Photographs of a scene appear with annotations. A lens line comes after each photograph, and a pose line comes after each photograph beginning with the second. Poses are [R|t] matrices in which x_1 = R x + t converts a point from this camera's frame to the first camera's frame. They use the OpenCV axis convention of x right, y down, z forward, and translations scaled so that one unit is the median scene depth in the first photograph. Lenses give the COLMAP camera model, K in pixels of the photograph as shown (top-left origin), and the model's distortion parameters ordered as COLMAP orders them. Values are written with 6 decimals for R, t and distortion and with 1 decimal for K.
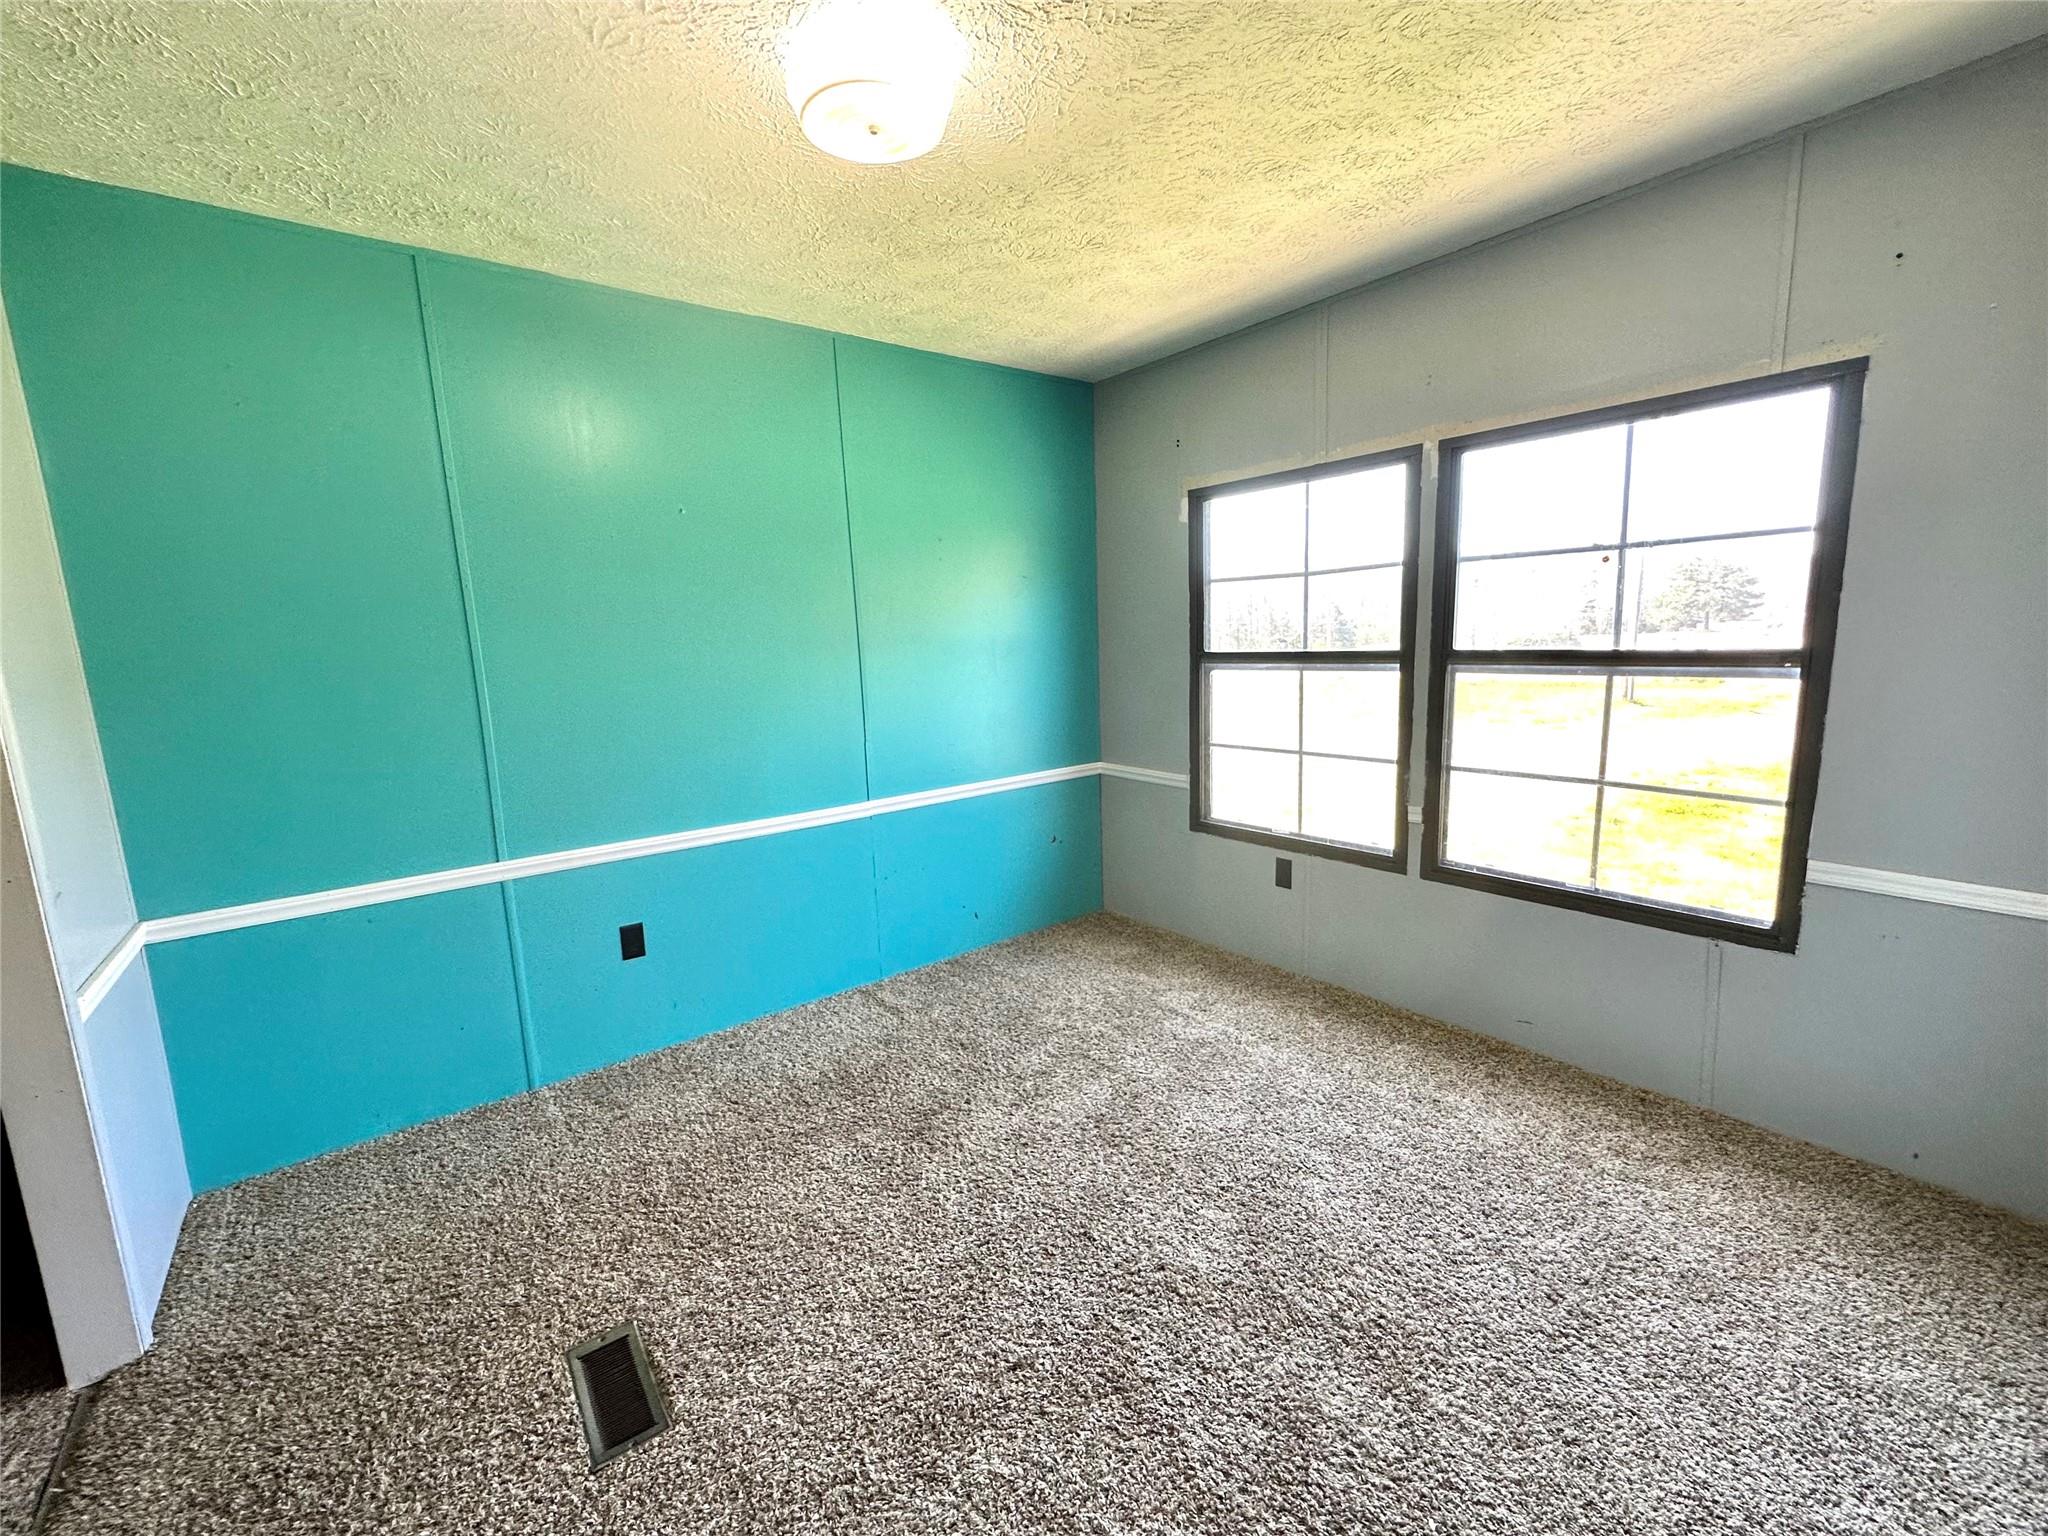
lens RADIAL K [[816.1, 0, 1024.0], [0, 816.1, 768.0], [0, 0, 1]] dist [-0.000972, -0.000344]
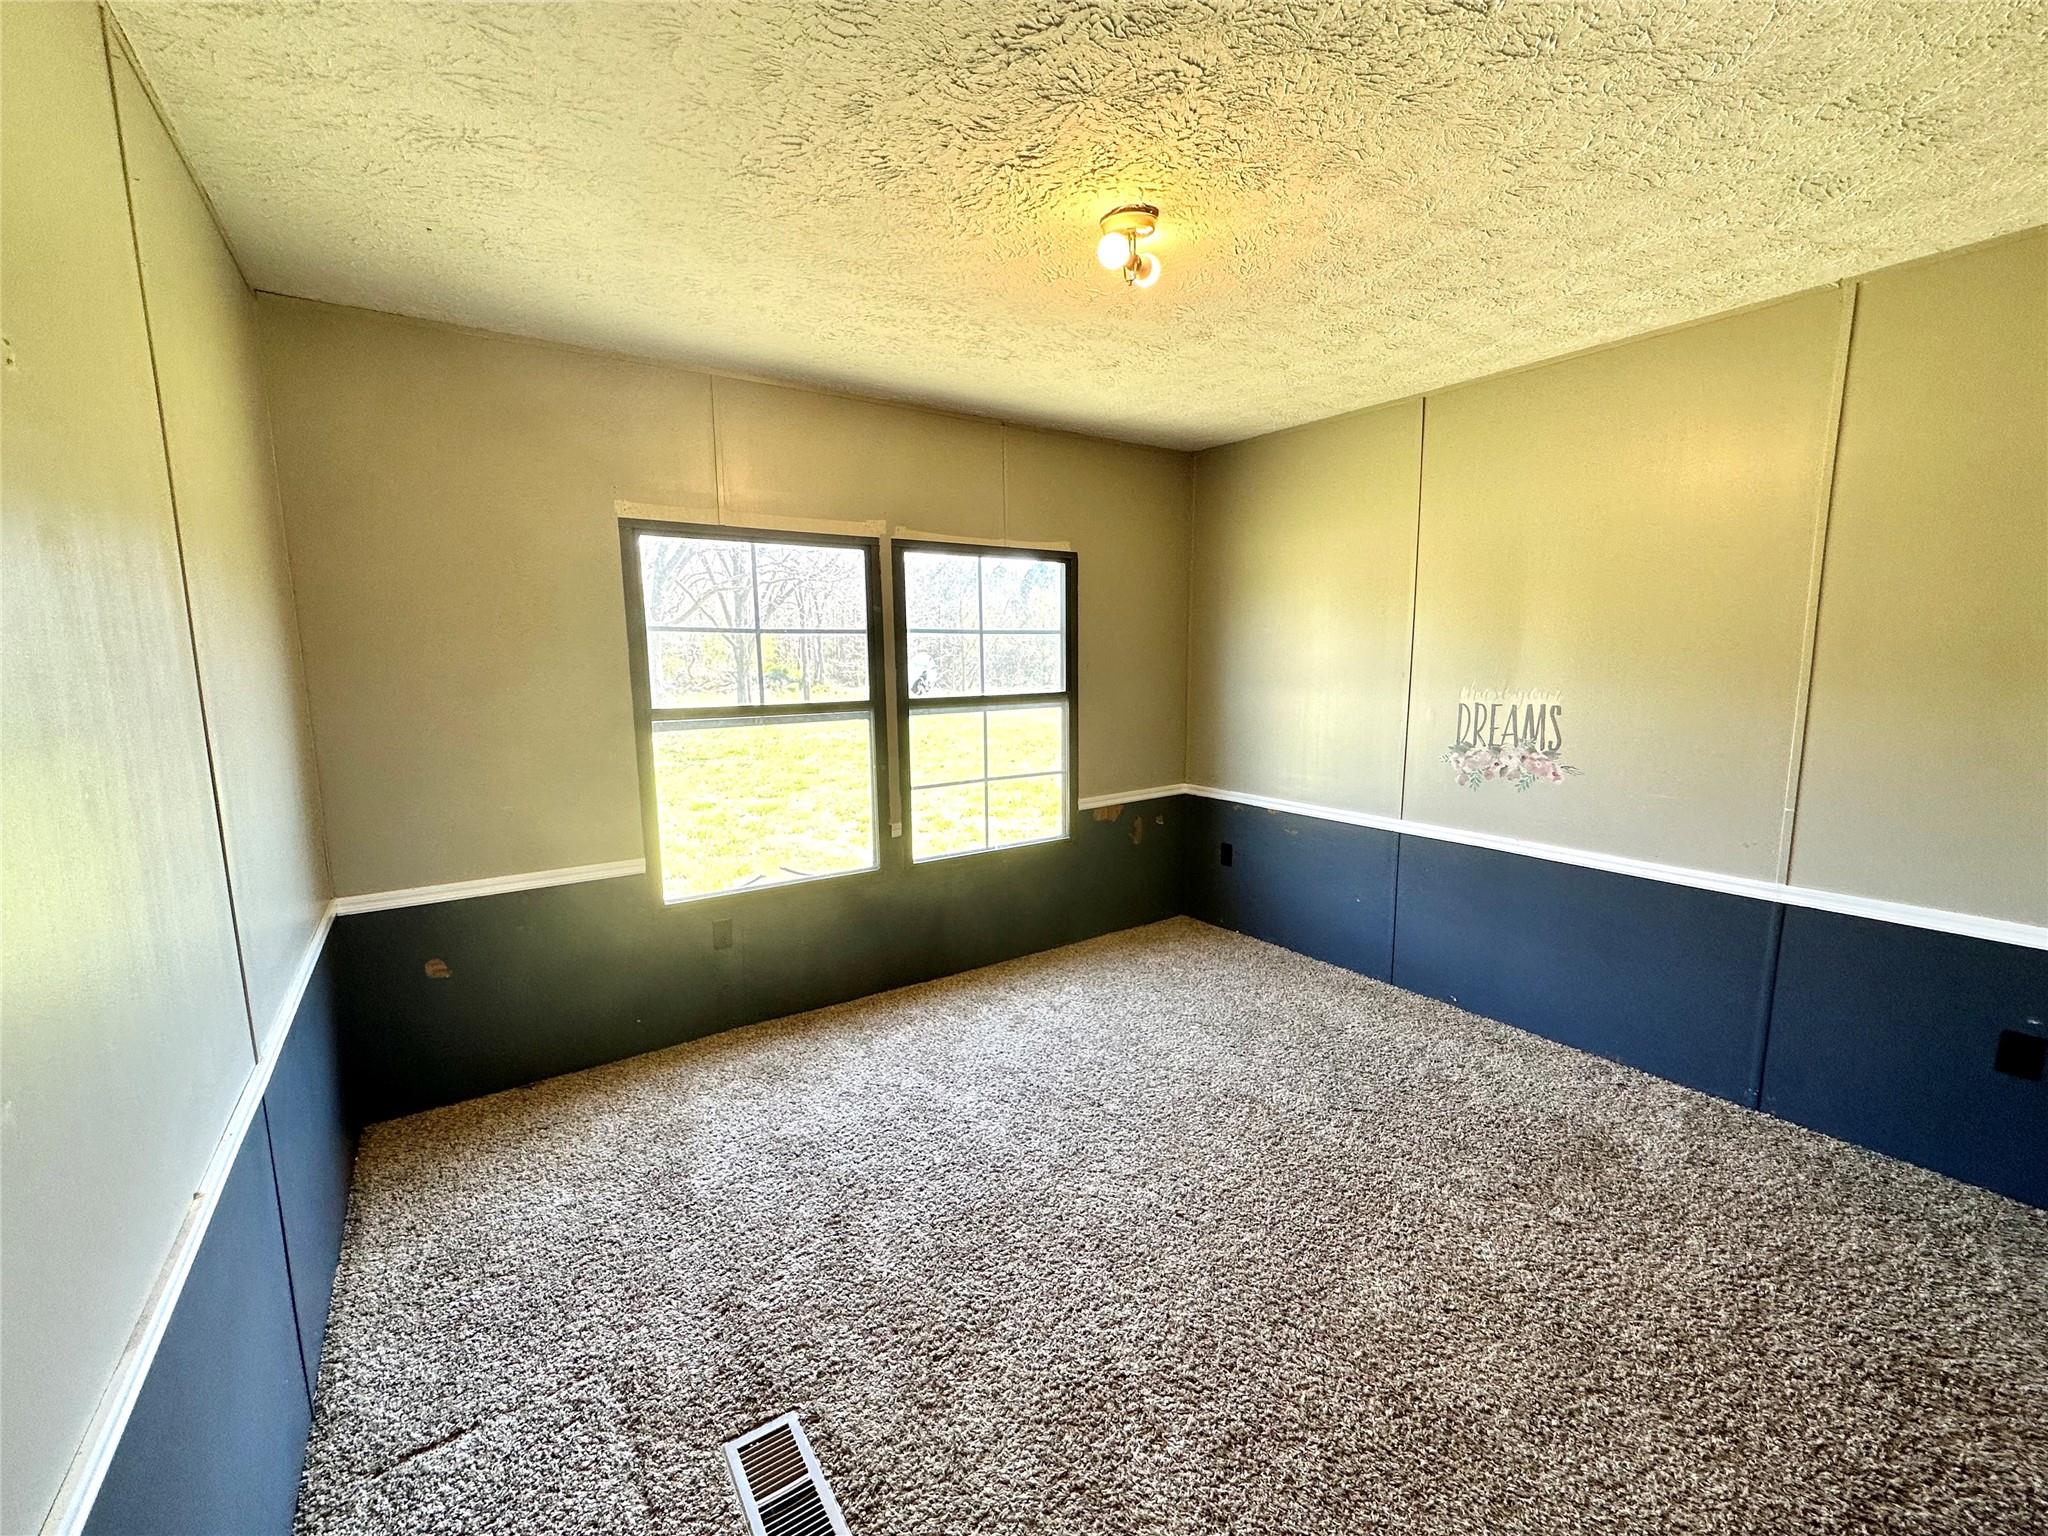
lens RADIAL K [[816.1, 0, 1024.0], [0, 816.1, 768.0], [0, 0, 1]] dist [-0.000972, -0.000344]
pose [[0.074338, -0.092562, 0.992928, -0.771562], [0.182233, 0.980178, 0.077730, -0.103597], [-0.980441, 0.175166, 0.089733, 0.720169]]
